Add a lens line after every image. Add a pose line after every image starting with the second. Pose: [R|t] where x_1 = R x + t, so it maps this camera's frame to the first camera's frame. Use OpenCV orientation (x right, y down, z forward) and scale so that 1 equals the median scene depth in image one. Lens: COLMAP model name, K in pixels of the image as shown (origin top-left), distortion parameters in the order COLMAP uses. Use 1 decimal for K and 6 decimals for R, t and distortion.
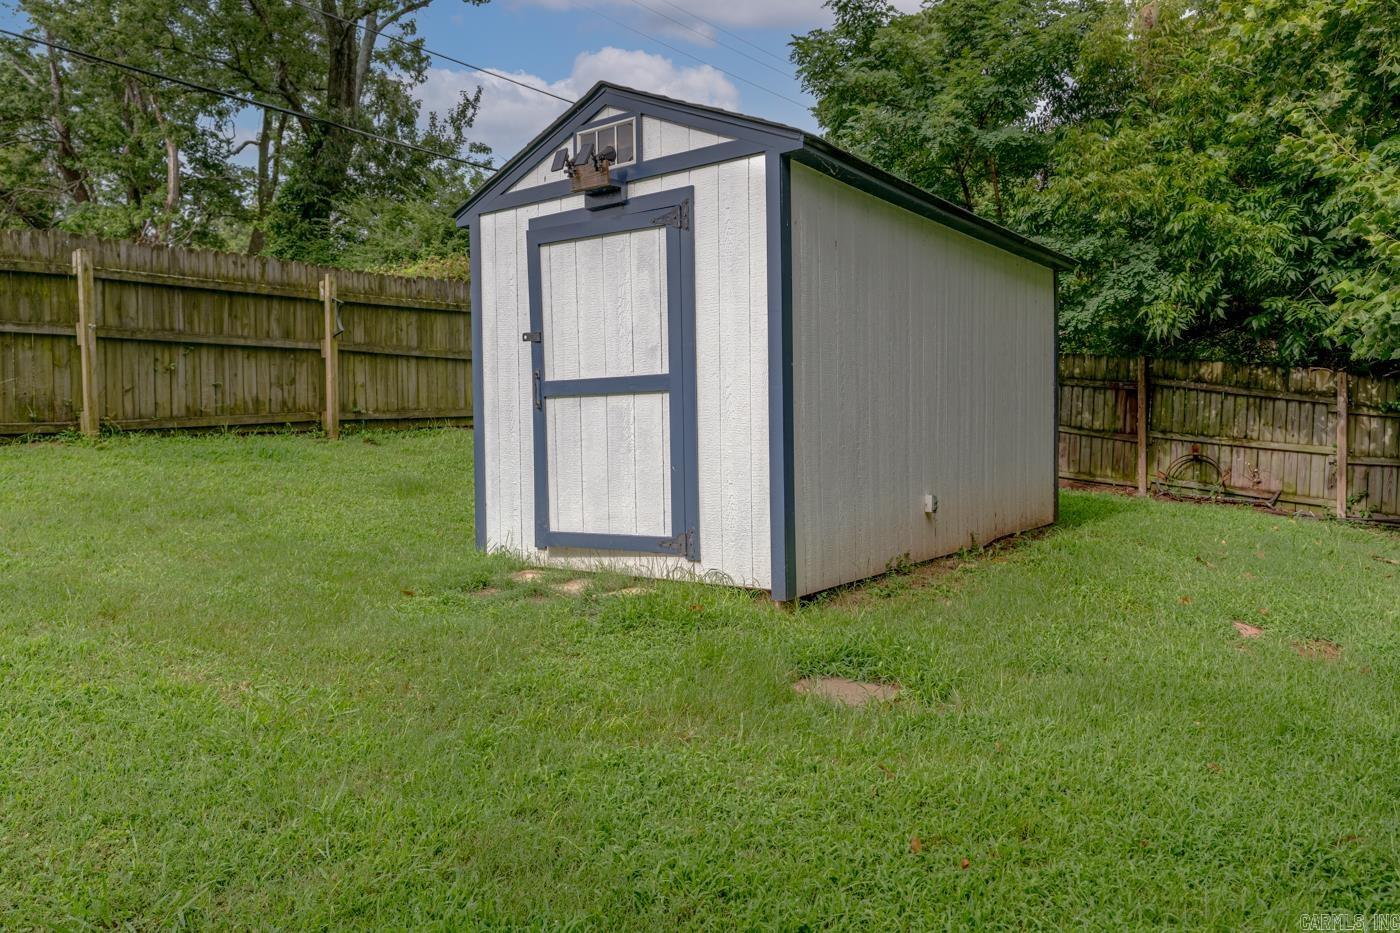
lens RADIAL K [[985.8, 0, 701.2], [0, 985.8, 466.1], [0, 0, 1]] dist [0.012073, 0.004240]
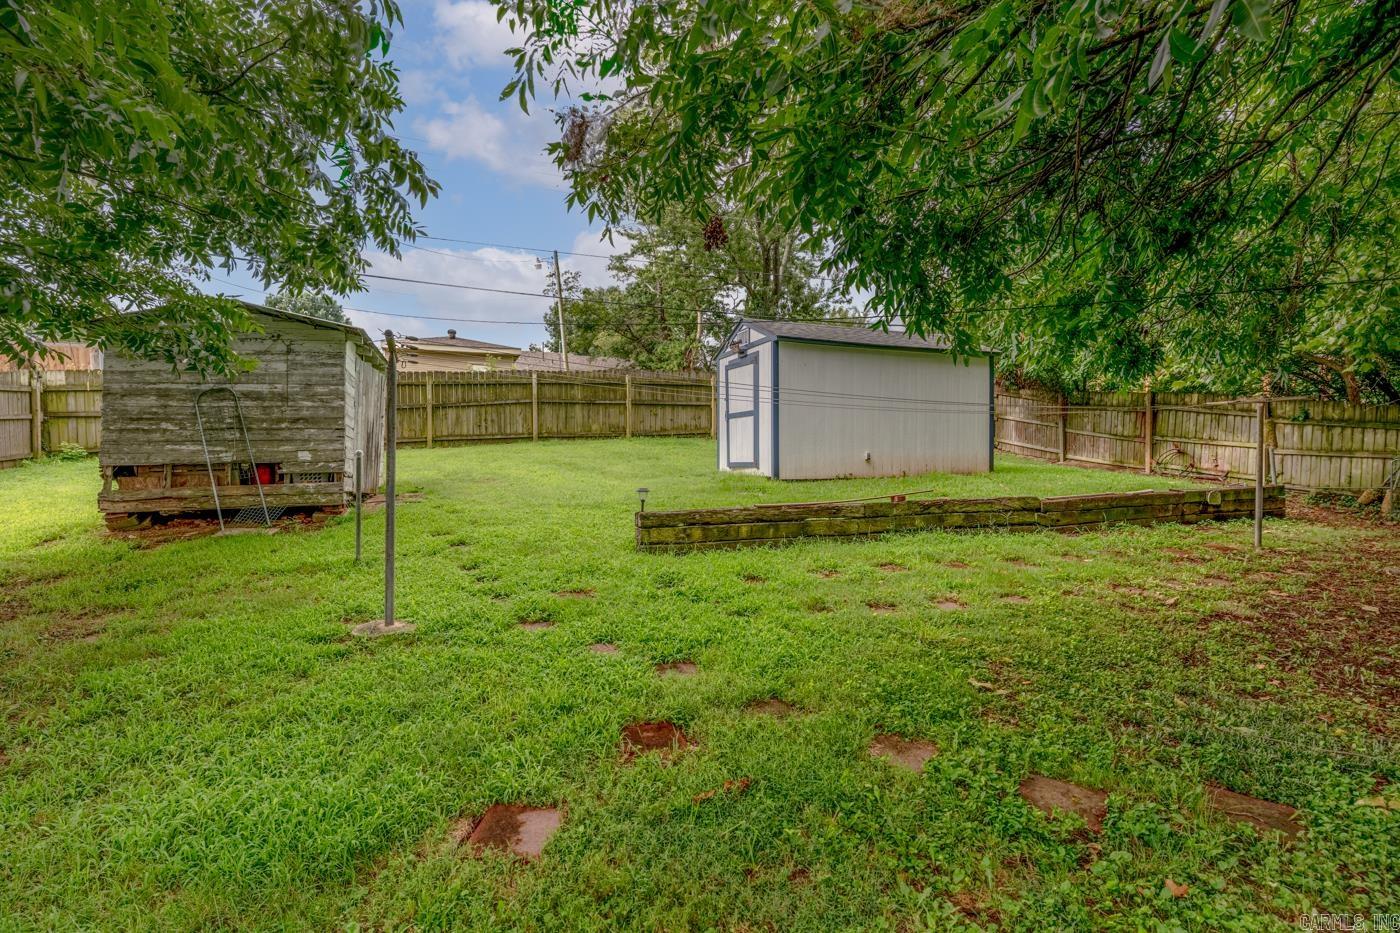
lens RADIAL K [[670.8, 0, 699.7], [0, 670.8, 464.3], [0, 0, 1]] dist [0.005025, 0.000450]
pose [[0.848257, 0.013034, -0.529424, 0.536668], [-0.024631, 0.999586, -0.014855, 0.064957], [0.529012, 0.025641, 0.848227, -0.505862]]
